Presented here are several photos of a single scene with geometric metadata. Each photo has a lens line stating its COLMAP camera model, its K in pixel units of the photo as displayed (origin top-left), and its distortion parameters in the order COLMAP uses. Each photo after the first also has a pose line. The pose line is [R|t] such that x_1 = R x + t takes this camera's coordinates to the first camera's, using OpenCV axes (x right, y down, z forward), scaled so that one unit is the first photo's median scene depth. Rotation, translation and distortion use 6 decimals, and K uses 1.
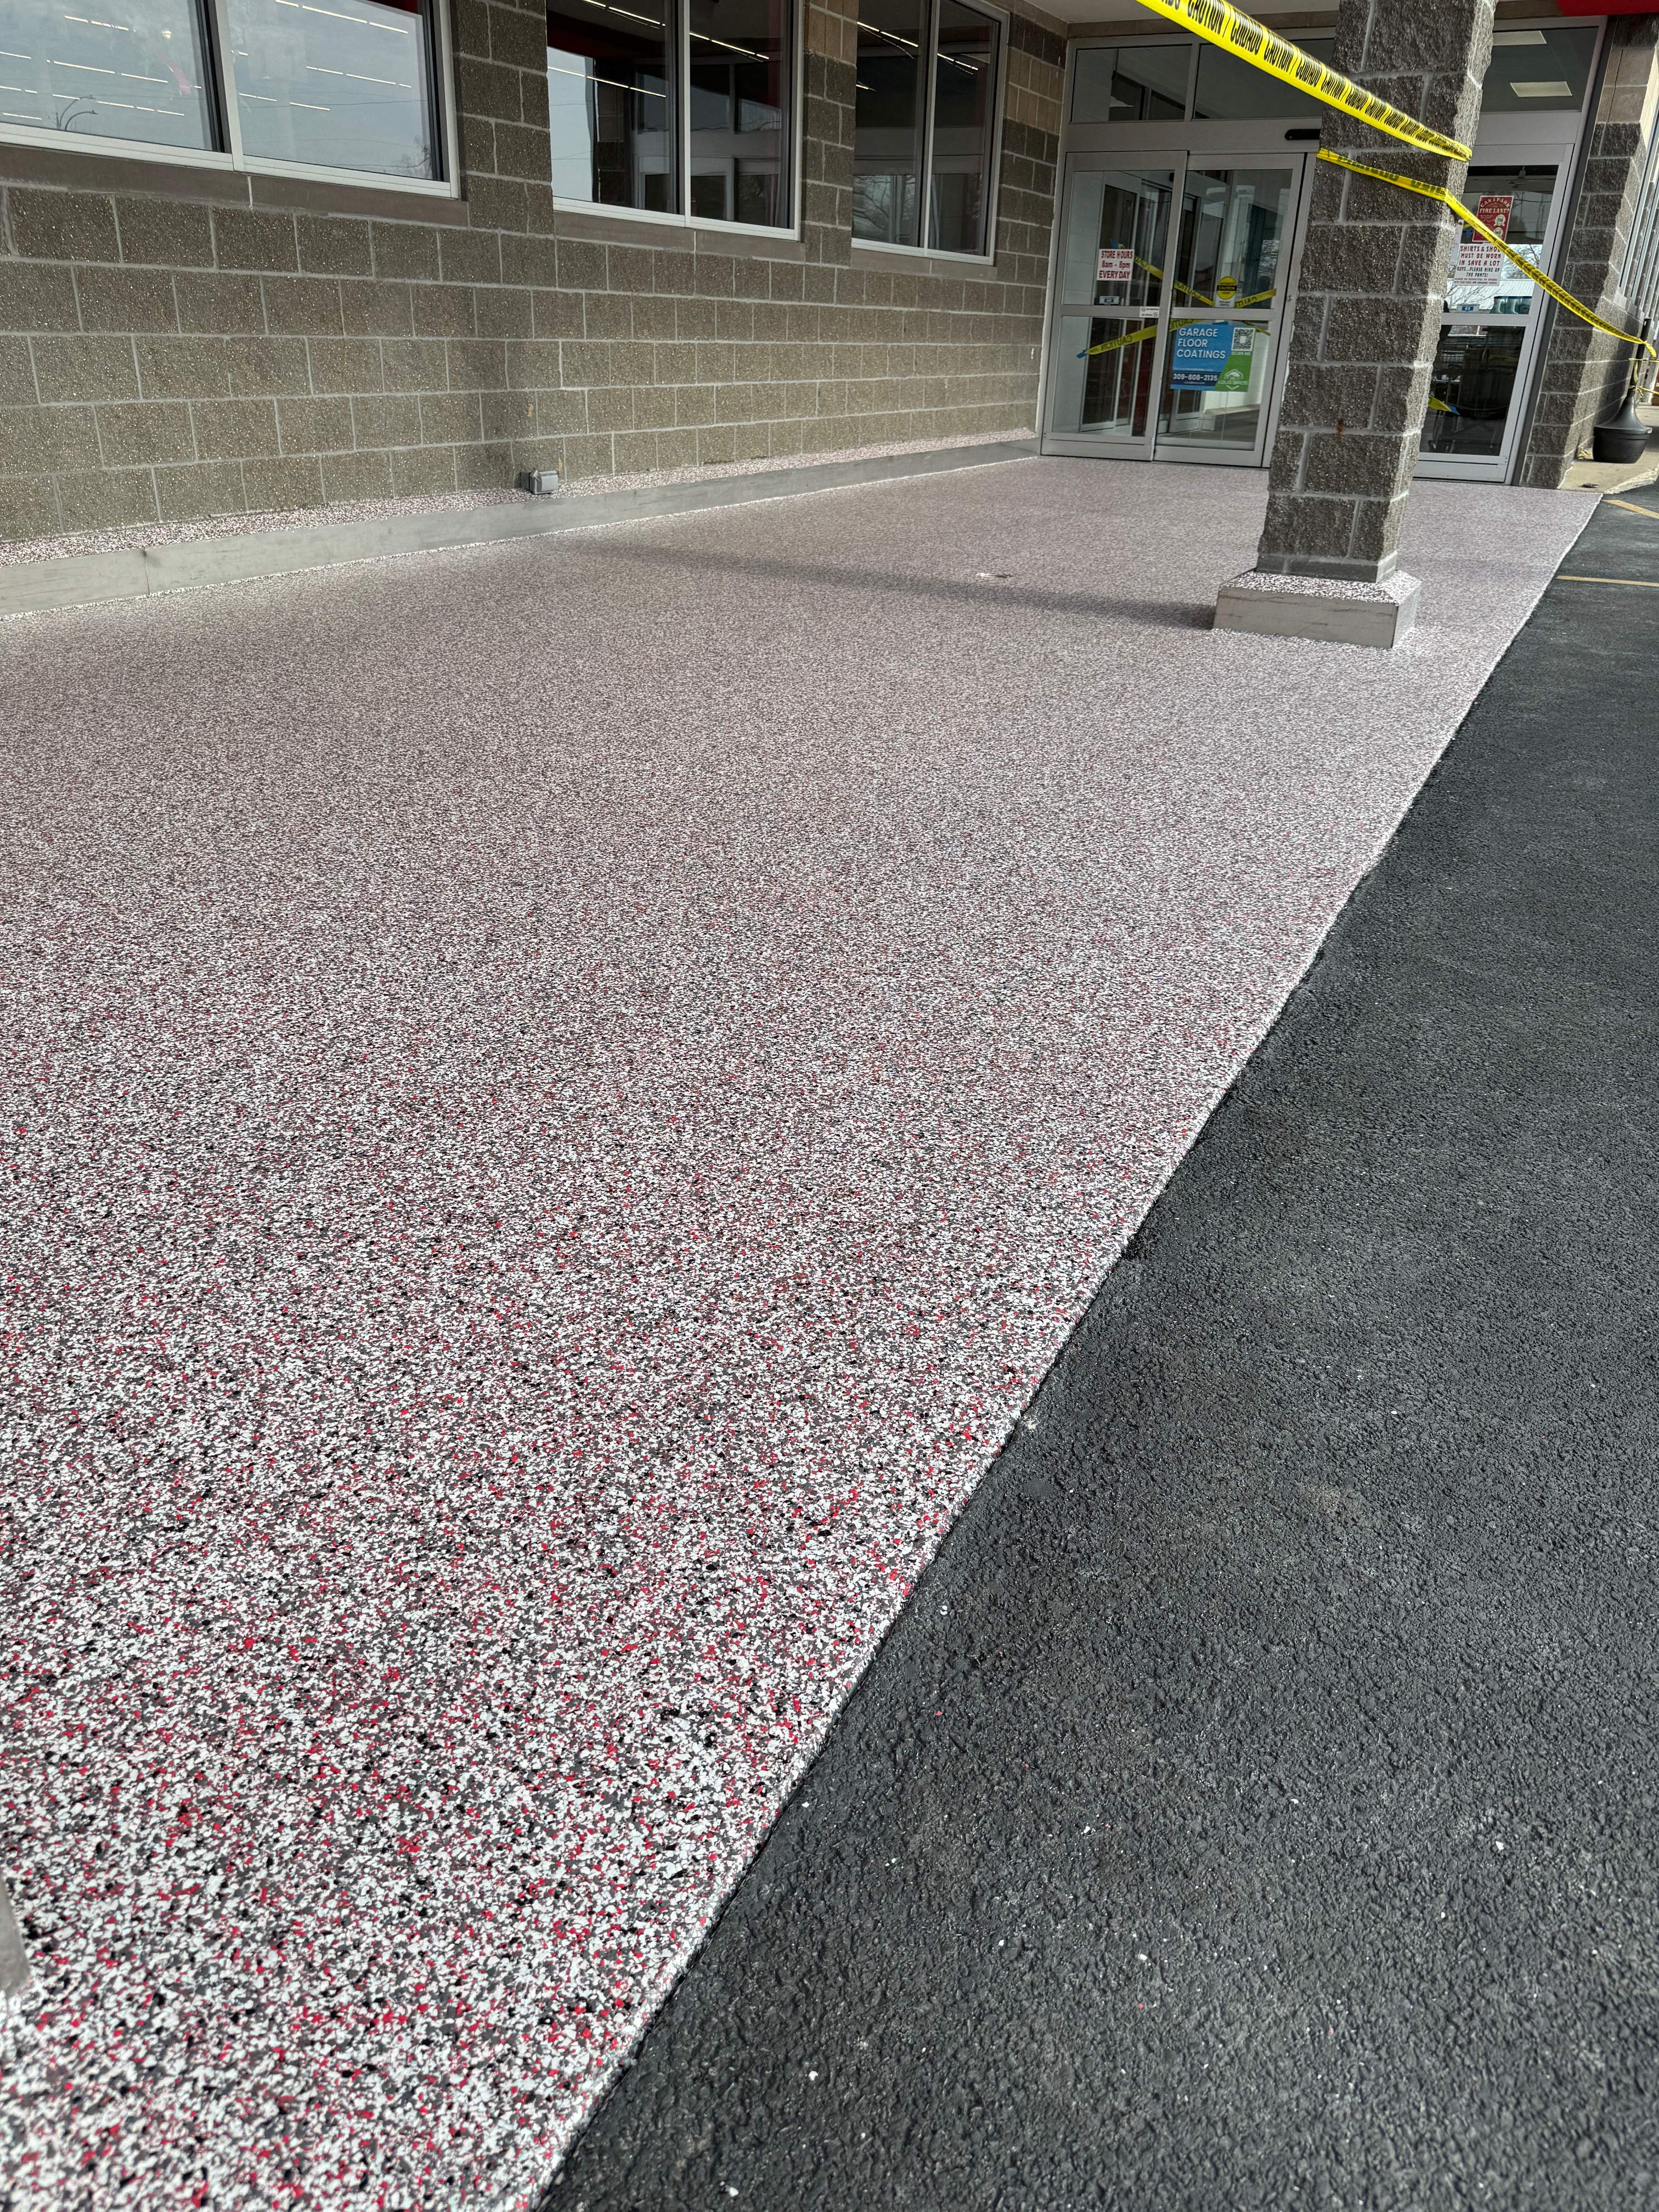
lens RADIAL K [[1574.4, 0, 811.1], [0, 1574.4, 1098.8], [0, 0, 1]] dist [0.005062, -0.008971]
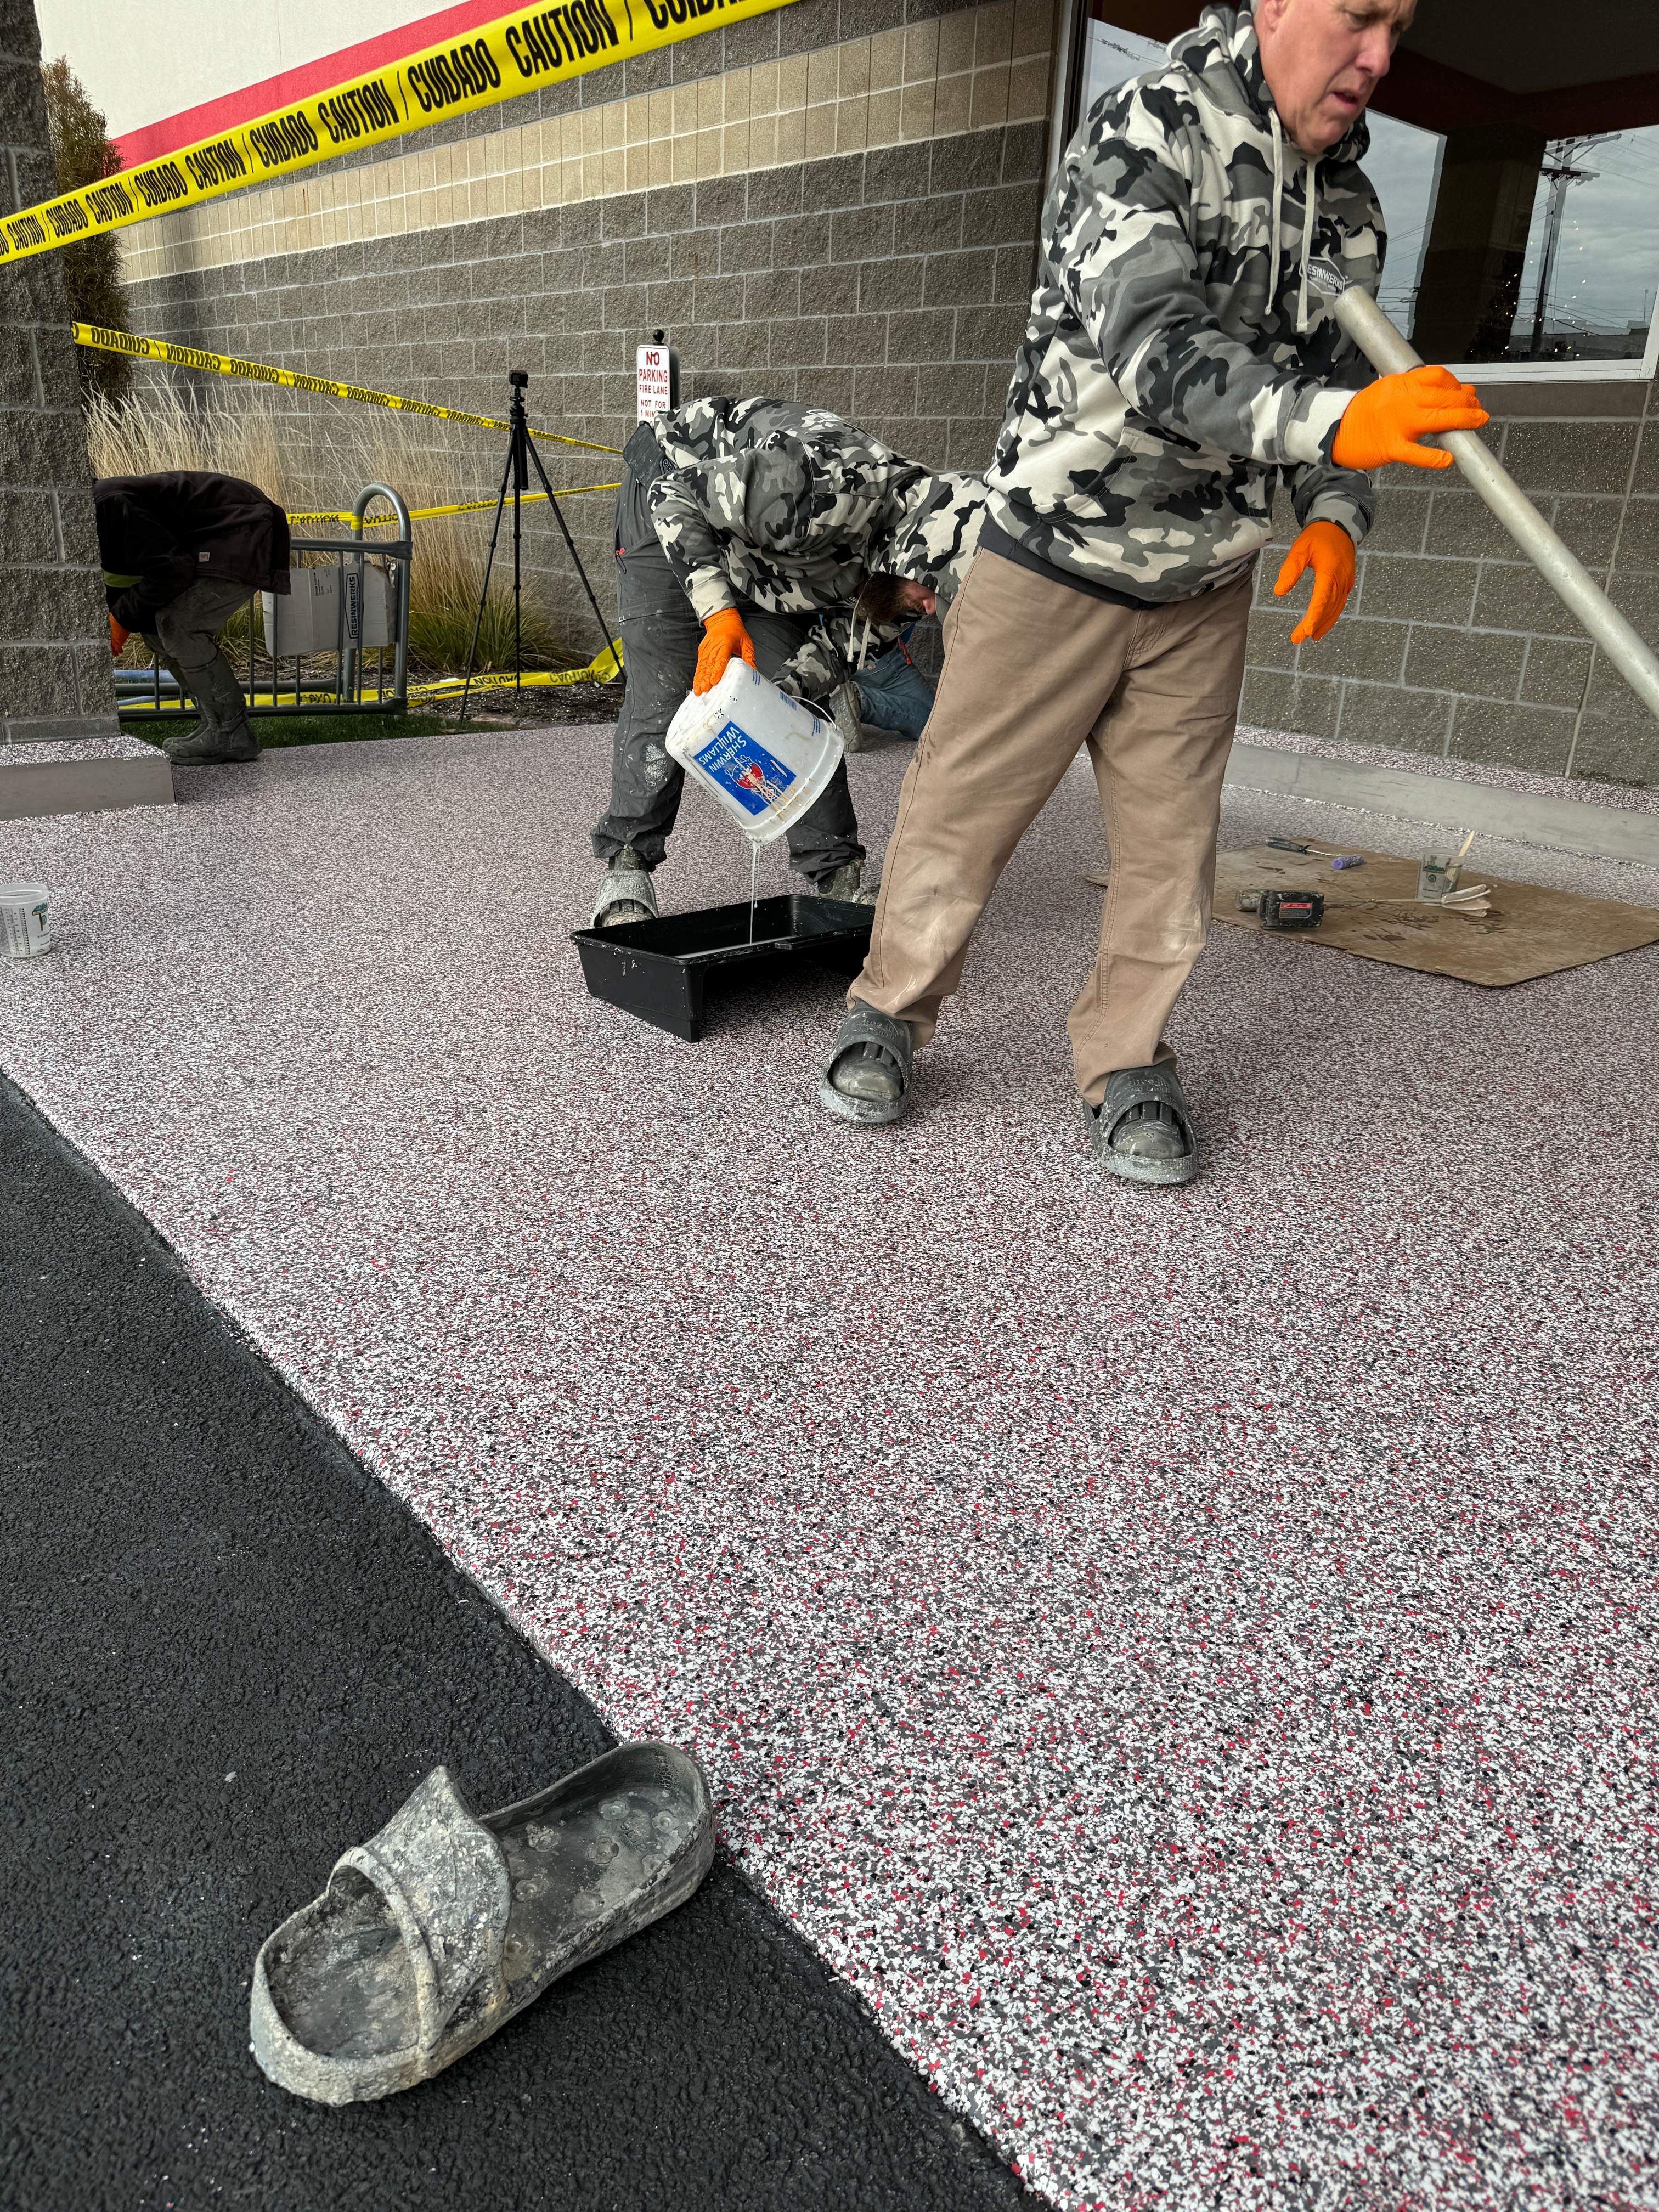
lens RADIAL K [[1546.0, 0, 832.8], [0, 1546.0, 1080.2], [0, 0, 1]] dist [0.066670, -0.085079]
pose [[-0.384703, 0.288626, -0.876755, 1.222316], [-0.459081, 0.764214, 0.453014, -0.952952], [0.800780, 0.576777, -0.161493, 1.955095]]
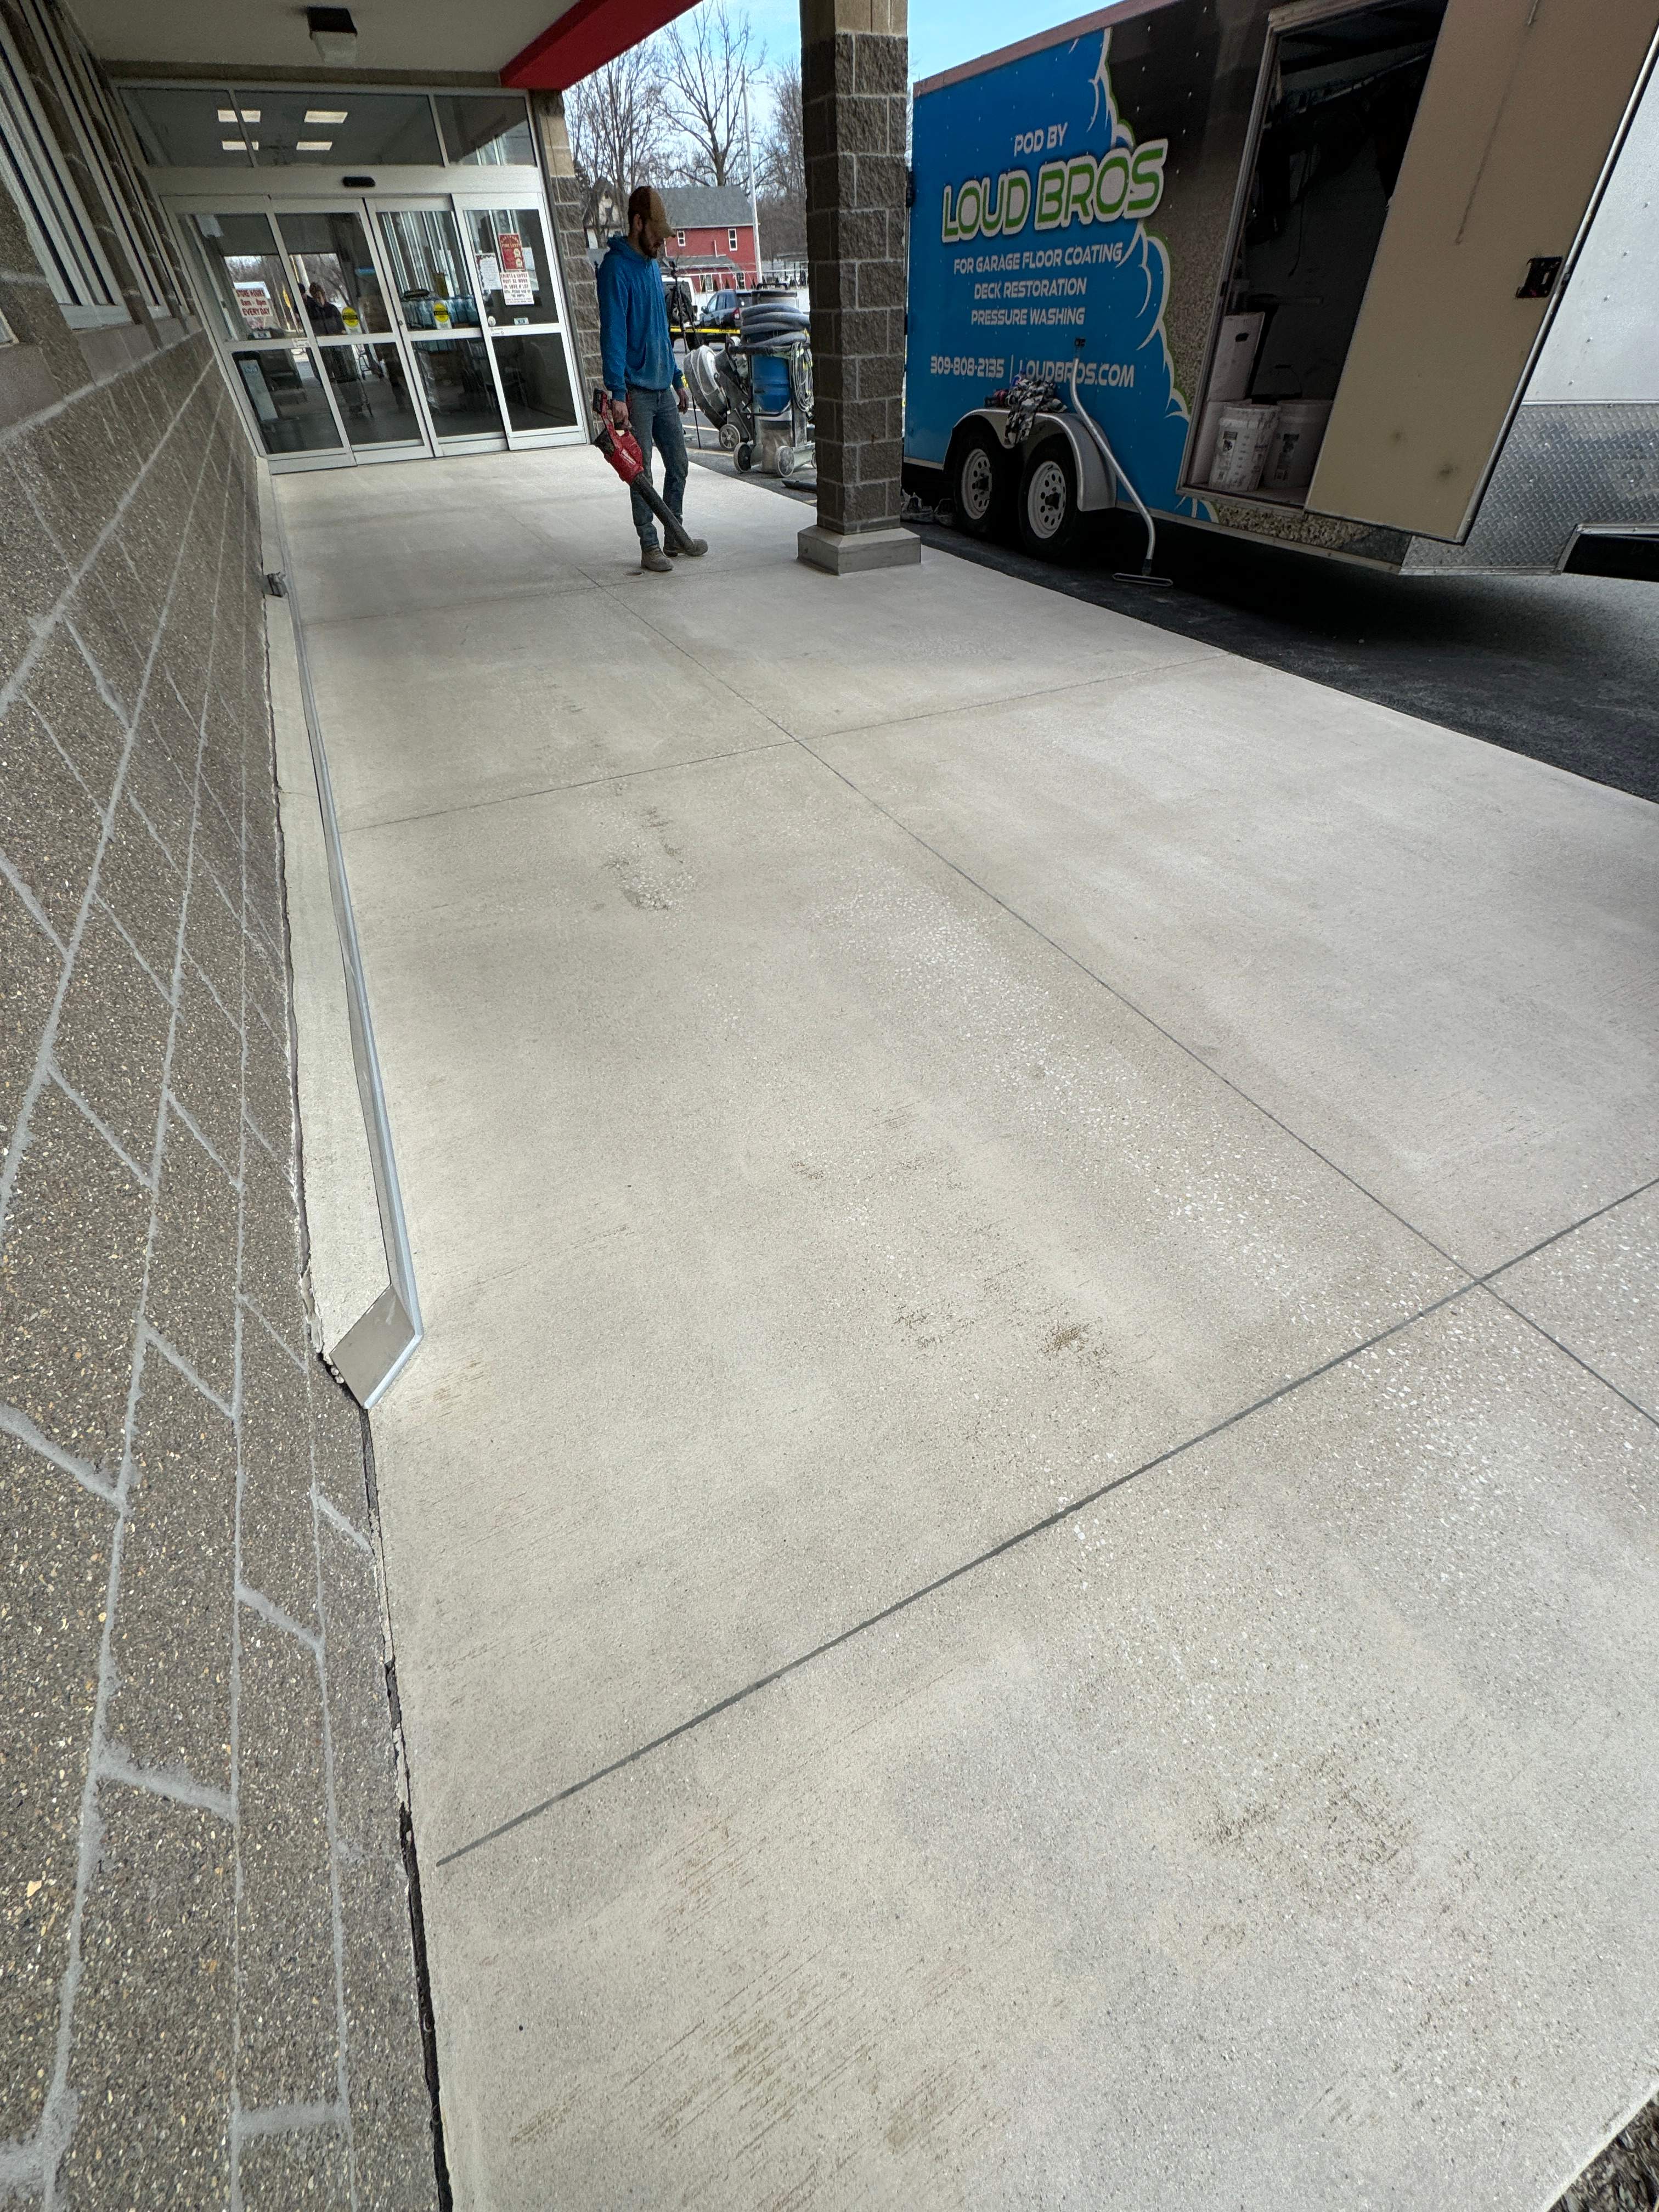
lens RADIAL K [[881.2, 0, 833.8], [0, 881.2, 1107.3], [0, 0, 1]] dist [0.000420, -0.000529]
pose [[0.596056, -0.582511, 0.552628, -1.839027], [0.396339, 0.812010, 0.428433, -0.643067], [-0.698307, -0.036342, 0.714875, 0.681271]]
